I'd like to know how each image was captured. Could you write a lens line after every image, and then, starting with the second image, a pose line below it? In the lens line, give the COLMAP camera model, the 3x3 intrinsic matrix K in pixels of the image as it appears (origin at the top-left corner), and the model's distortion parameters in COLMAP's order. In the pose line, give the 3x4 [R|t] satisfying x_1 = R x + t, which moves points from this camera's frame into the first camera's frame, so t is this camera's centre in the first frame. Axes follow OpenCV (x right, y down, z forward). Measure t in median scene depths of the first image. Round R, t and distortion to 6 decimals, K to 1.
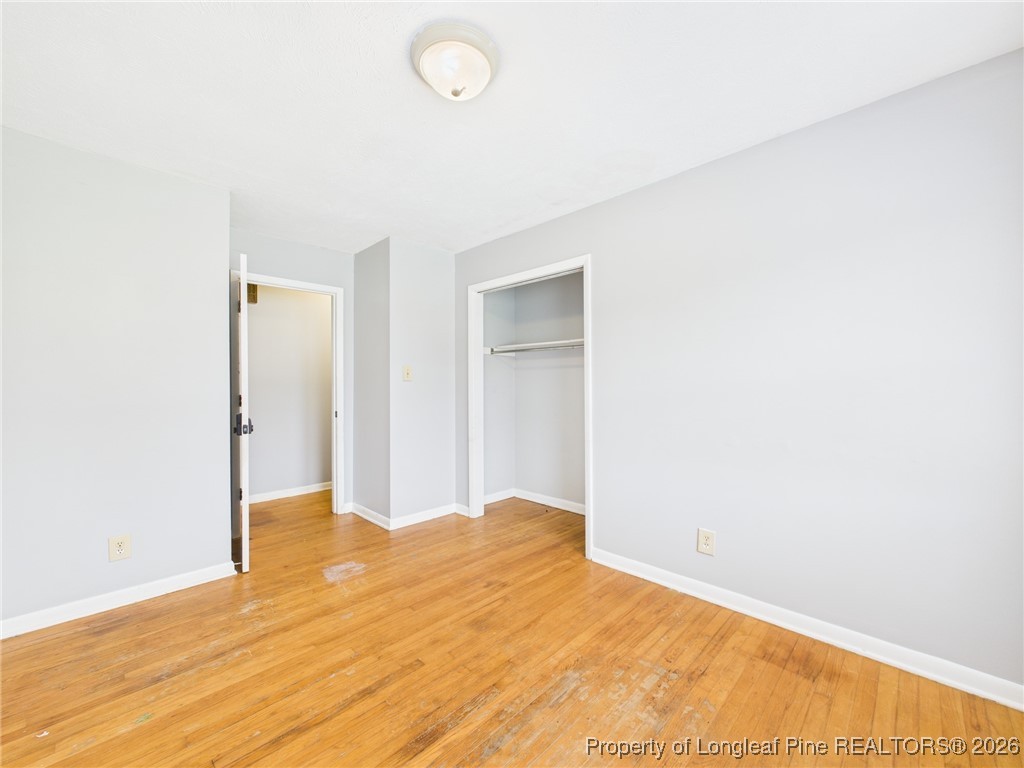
lens RADIAL K [[411.6, 0, 513.6], [0, 411.6, 385.8], [0, 0, 1]] dist [0.000106, 0.000046]
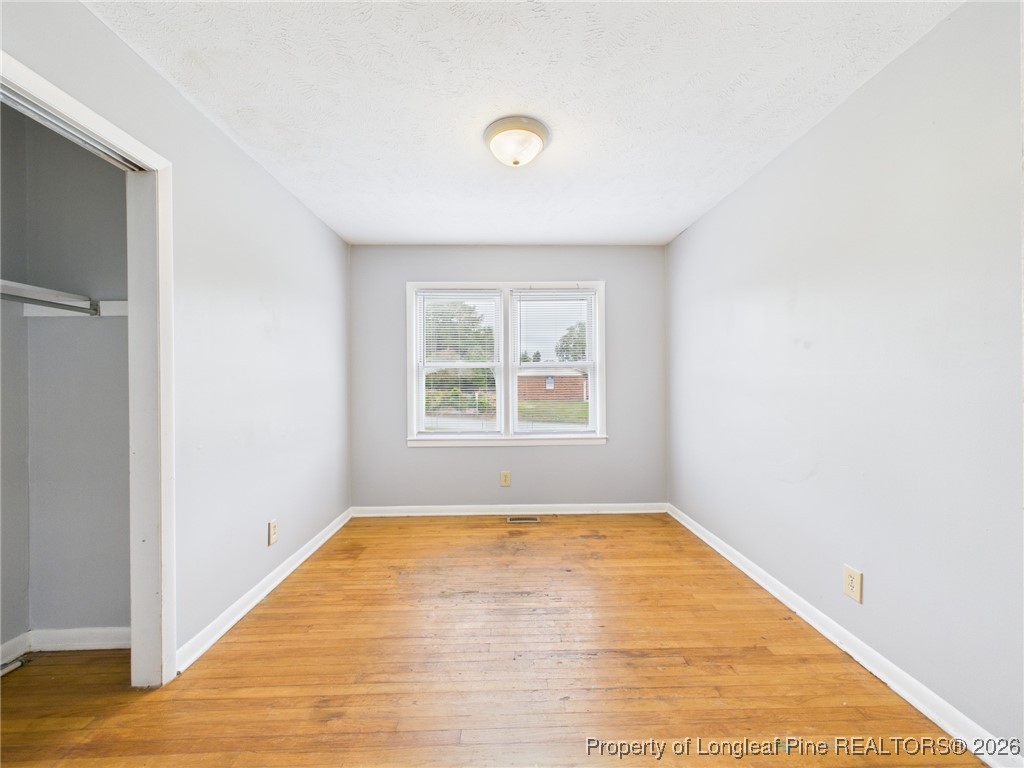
lens RADIAL K [[399.8, 0, 512.0], [0, 399.8, 384.0], [0, 0, 1]] dist [0.000456, 0.000045]
pose [[-0.715682, 0.001067, 0.698426, -0.773735], [0.004915, 0.999982, 0.003509, -0.003675], [-0.698409, 0.005944, -0.715674, 1.453168]]
